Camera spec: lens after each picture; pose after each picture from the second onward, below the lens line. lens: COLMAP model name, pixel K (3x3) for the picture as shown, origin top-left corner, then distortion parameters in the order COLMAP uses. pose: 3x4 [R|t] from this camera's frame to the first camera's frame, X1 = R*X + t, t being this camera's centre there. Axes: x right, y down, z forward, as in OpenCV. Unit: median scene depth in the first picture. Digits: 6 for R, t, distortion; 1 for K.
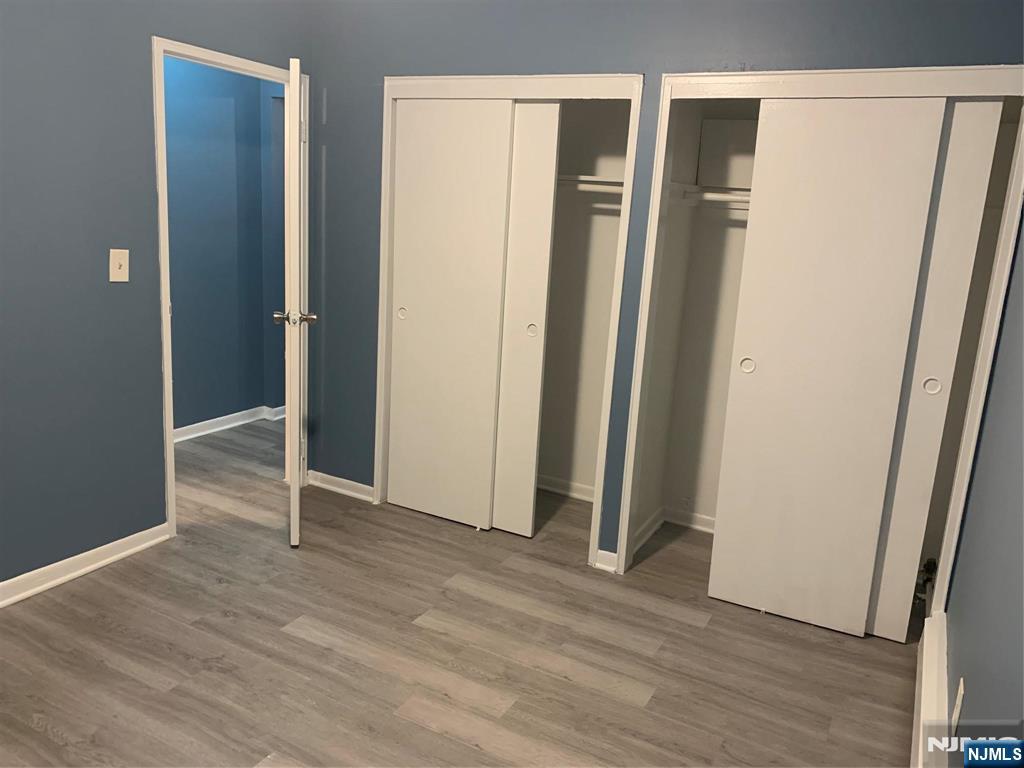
lens RADIAL K [[773.9, 0, 509.8], [0, 773.9, 380.3], [0, 0, 1]] dist [0.040355, -0.042705]
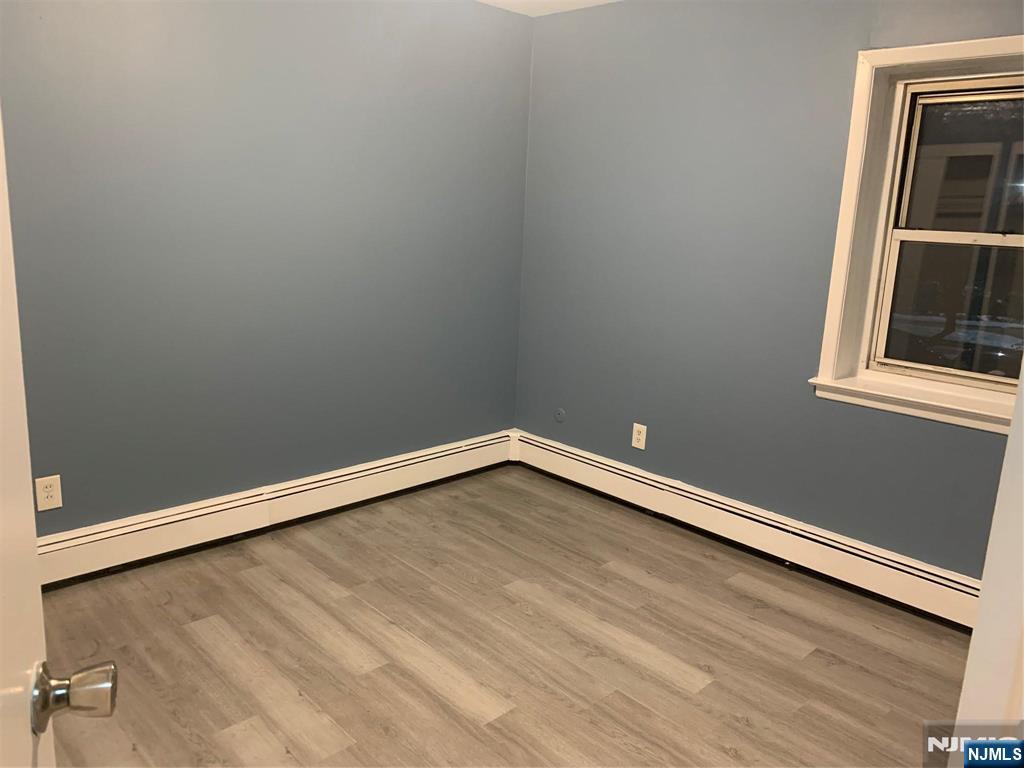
lens RADIAL K [[773.9, 0, 520.2], [0, 773.9, 378.5], [0, 0, 1]] dist [0.040355, -0.042705]
pose [[-0.949856, -0.172488, 0.260808, -0.466043], [-0.047322, 0.903778, 0.425378, -0.340407], [-0.309085, 0.391706, -0.866622, 1.461489]]
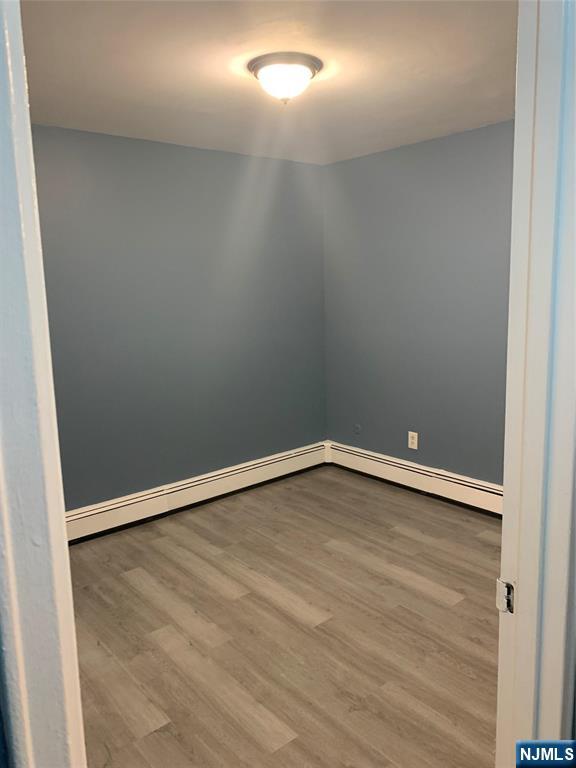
lens RADIAL K [[580.4, 0, 286.6], [0, 580.4, 384.3], [0, 0, 1]] dist [0.040355, -0.042705]
pose [[-0.931781, -0.103347, 0.348000, -0.536867], [0.041891, 0.921606, 0.385859, -0.404248], [-0.360596, 0.374114, -0.854406, 1.602982]]
